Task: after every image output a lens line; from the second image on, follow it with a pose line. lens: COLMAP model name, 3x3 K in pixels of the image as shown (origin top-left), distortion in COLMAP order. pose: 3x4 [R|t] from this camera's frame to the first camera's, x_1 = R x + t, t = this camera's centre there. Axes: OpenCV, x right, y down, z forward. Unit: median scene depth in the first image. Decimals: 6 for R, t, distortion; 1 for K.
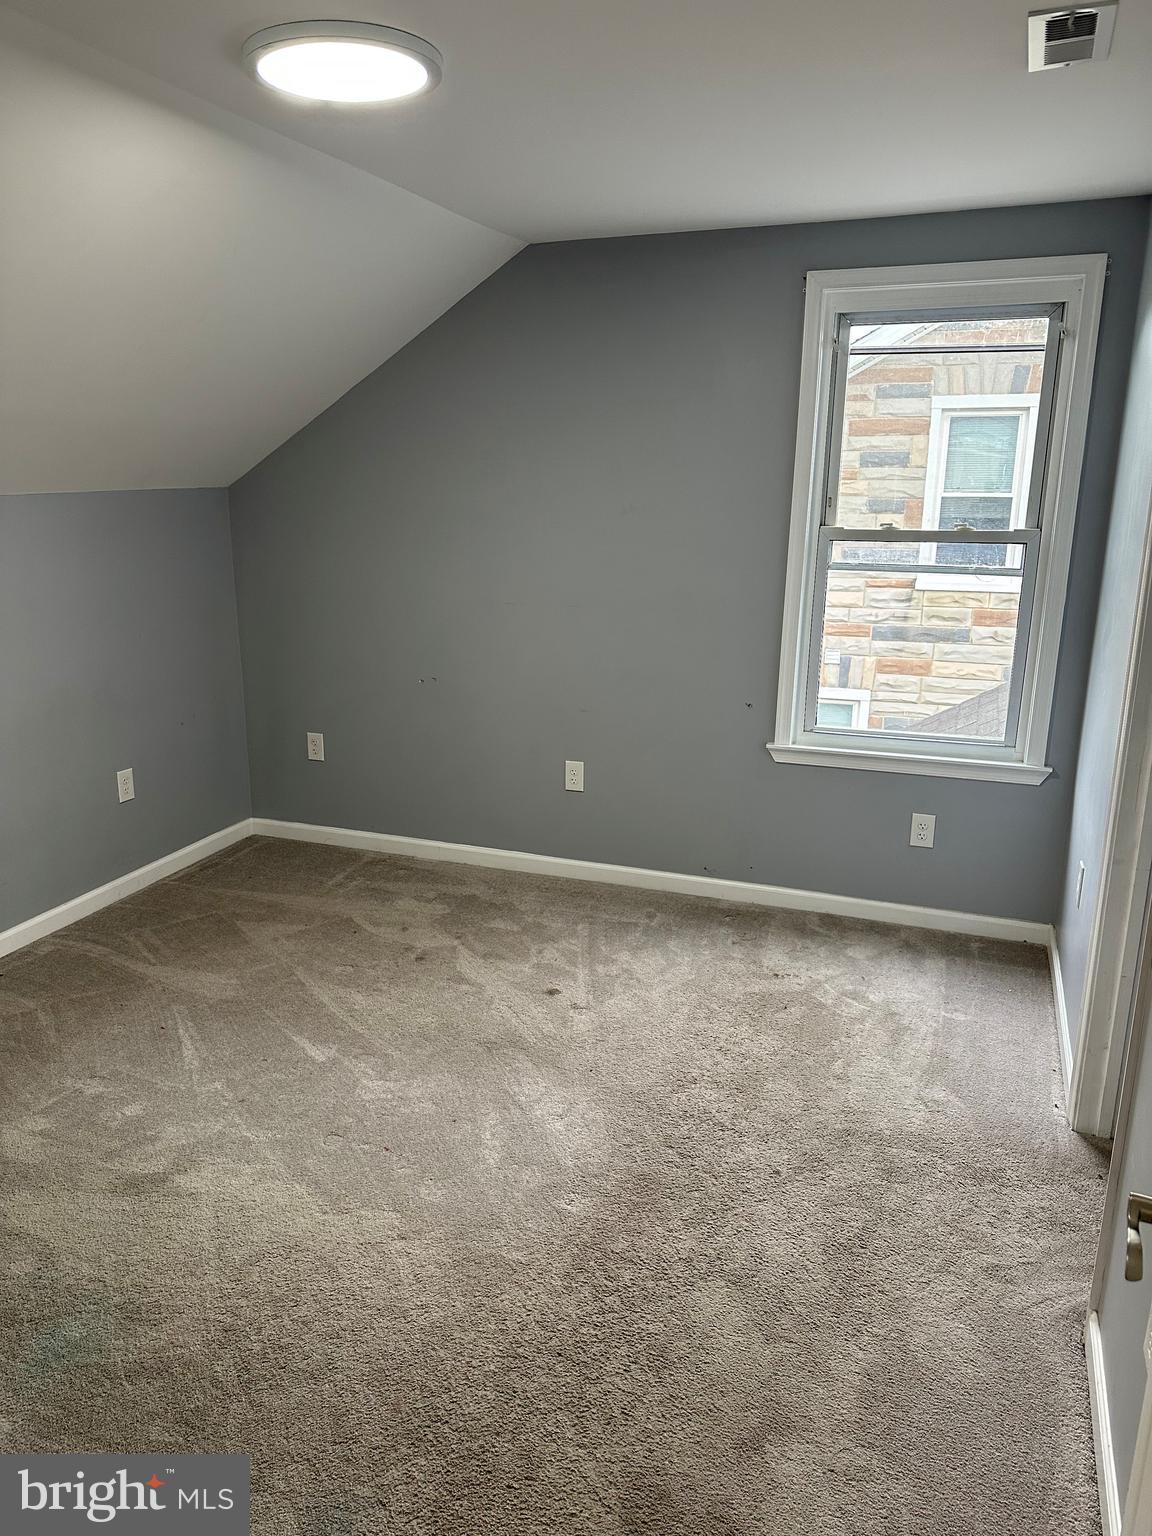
lens RADIAL K [[1098.5, 0, 543.4], [0, 1098.5, 766.3], [0, 0, 1]] dist [0.055954, -0.068101]
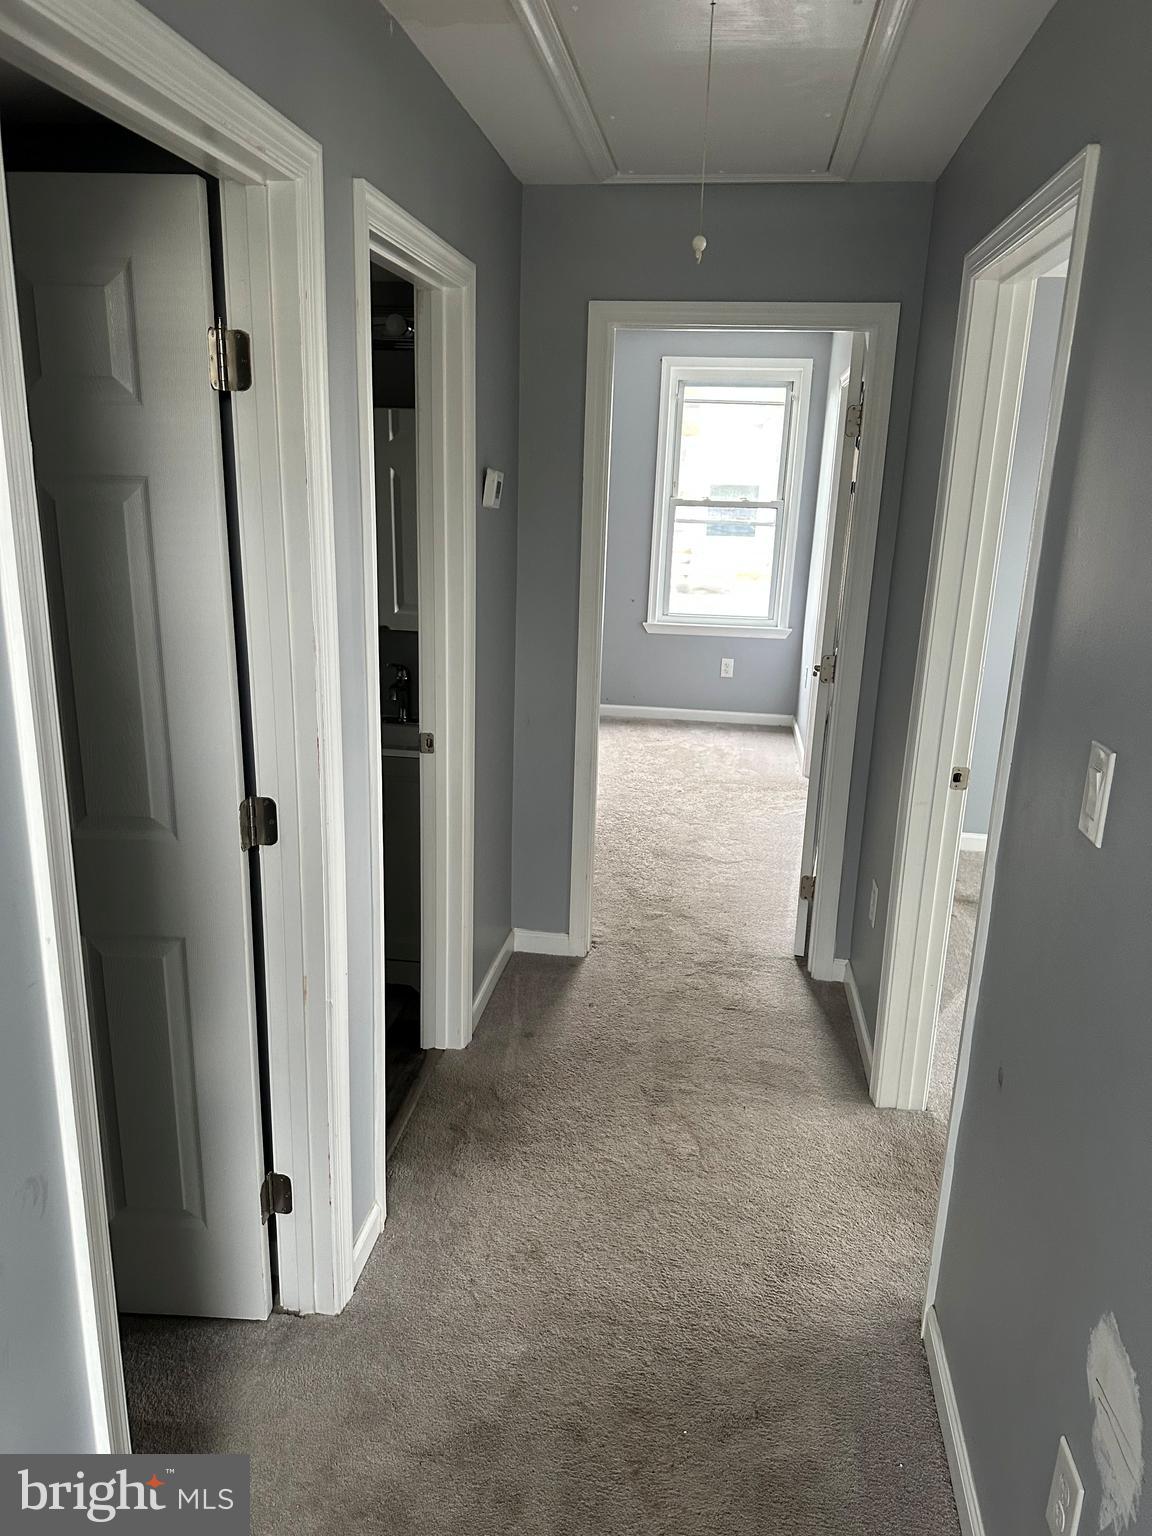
lens RADIAL K [[1098.5, 0, 543.4], [0, 1098.5, 766.3], [0, 0, 1]] dist [0.055954, -0.068101]
pose [[0.978305, -0.034531, 0.204270, -0.346379], [0.028685, 0.999092, 0.031509, 0.163602], [-0.205173, -0.024966, 0.978407, -0.753847]]
